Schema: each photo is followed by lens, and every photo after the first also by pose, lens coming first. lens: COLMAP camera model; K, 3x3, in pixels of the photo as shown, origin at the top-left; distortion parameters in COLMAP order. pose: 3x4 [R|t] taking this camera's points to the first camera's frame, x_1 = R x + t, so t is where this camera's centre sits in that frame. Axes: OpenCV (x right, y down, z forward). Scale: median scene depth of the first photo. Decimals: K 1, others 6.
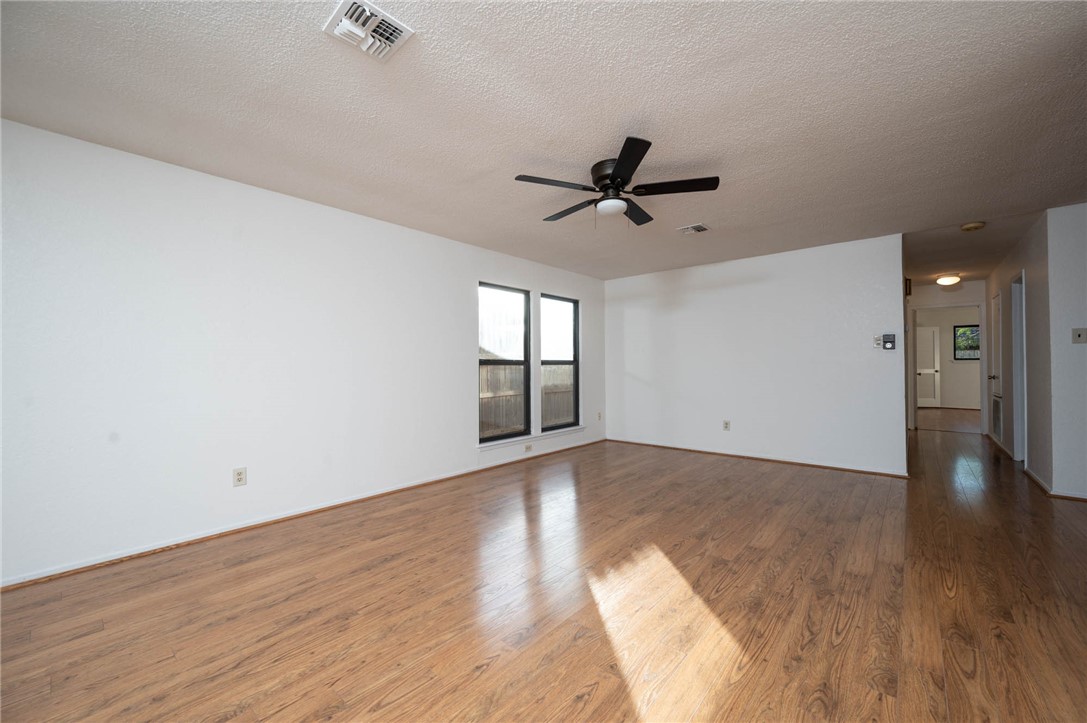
lens RADIAL K [[426.3, 0, 546.3], [0, 426.3, 361.9], [0, 0, 1]] dist [0.000742, 0.000087]
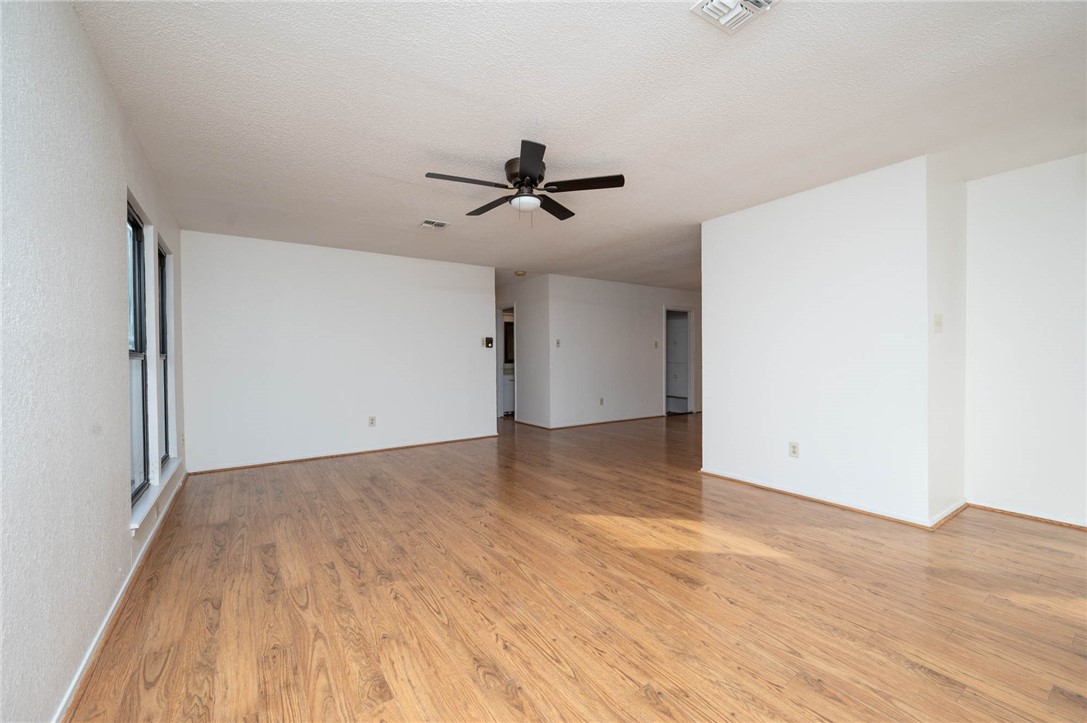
lens RADIAL K [[440.1, 0, 546.6], [0, 440.1, 362.7], [0, 0, 1]] dist [-0.001699, -0.000285]
pose [[0.257933, -0.008457, 0.966126, -0.691639], [-0.001388, 0.999957, 0.009124, 0.007519], [-0.966162, -0.003694, 0.257911, 0.545256]]
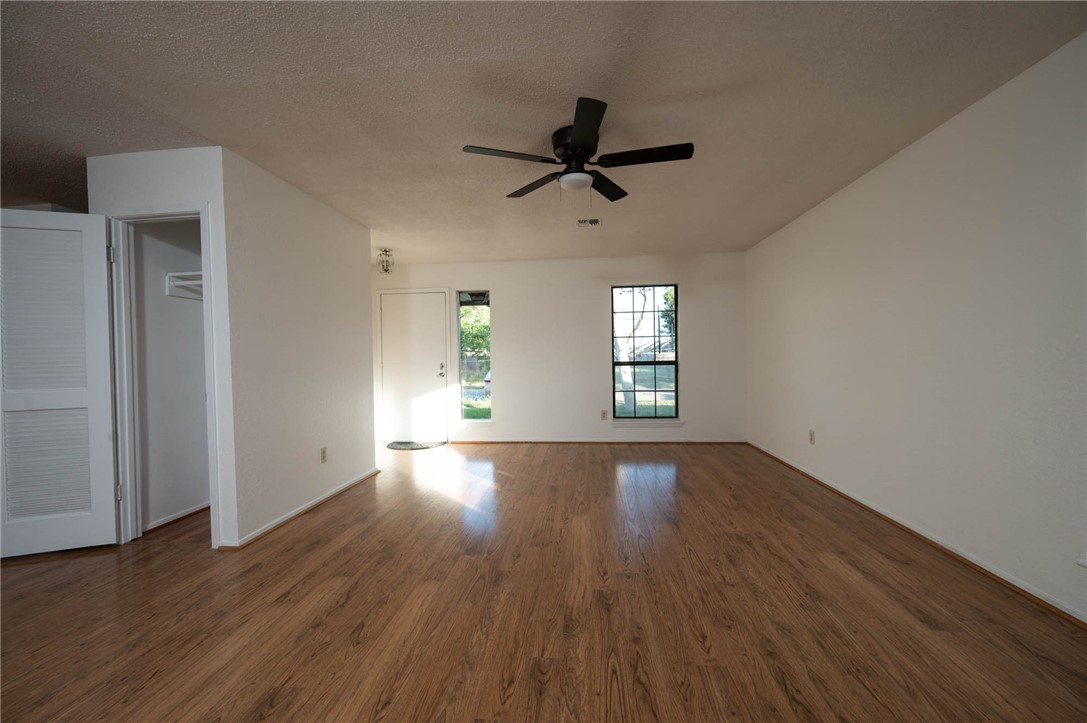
lens RADIAL K [[430.6, 0, 546.8], [0, 430.6, 361.5], [0, 0, 1]] dist [0.000093, 0.000075]
pose [[-0.815805, 0.025724, -0.577754, 0.593978], [0.025435, 0.999640, 0.008592, 0.005714], [0.577767, -0.007686, -0.816165, 1.370746]]
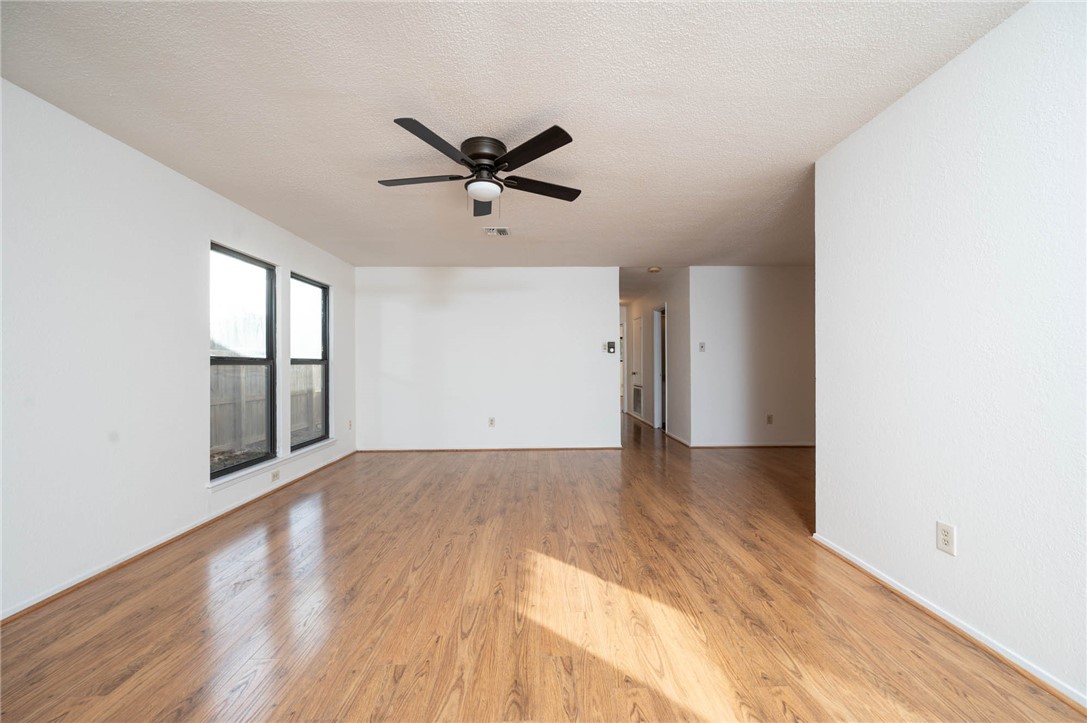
lens RADIAL K [[426.3, 0, 546.3], [0, 426.3, 361.9], [0, 0, 1]] dist [0.000742, 0.000087]
pose [[0.744155, 0.004929, 0.667988, -0.283700], [-0.004977, 0.999986, -0.001834, 0.001849], [-0.667988, -0.001959, 0.744170, 0.188890]]
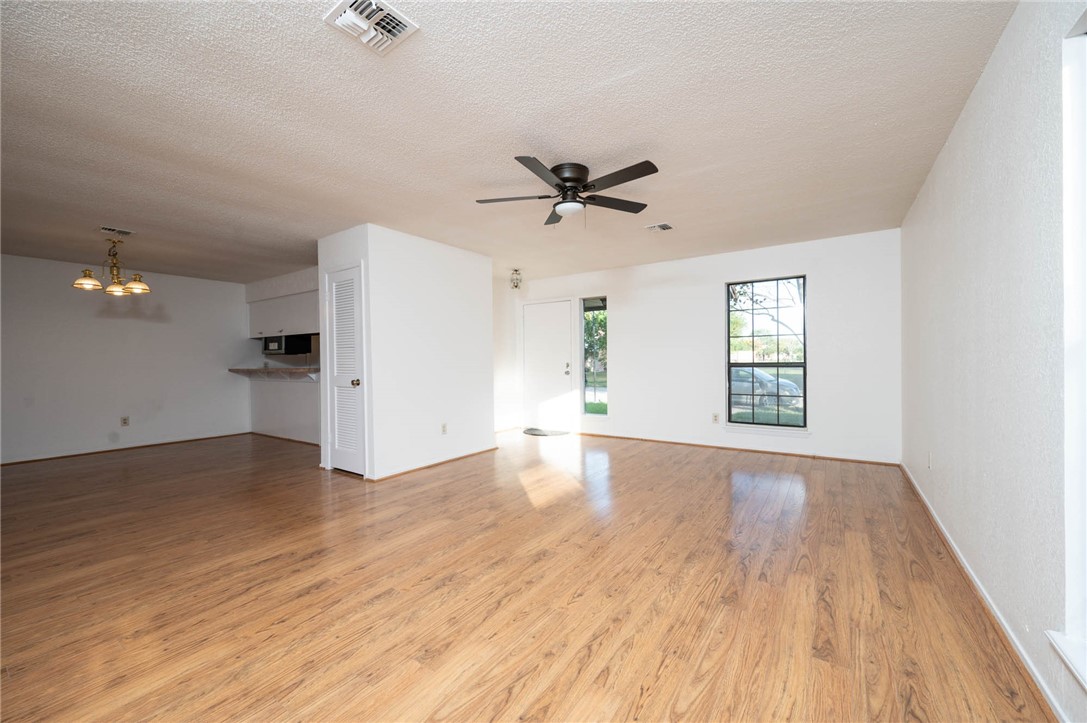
lens RADIAL K [[429.9, 0, 543.5], [0, 429.9, 361.5], [0, 0, 1]] dist [0.000027, -0.000141]
pose [[-0.993808, 0.018871, -0.109497, 0.275190], [0.019153, 0.999815, -0.001522, 0.011624], [0.109449, -0.003610, -0.993986, 1.649955]]
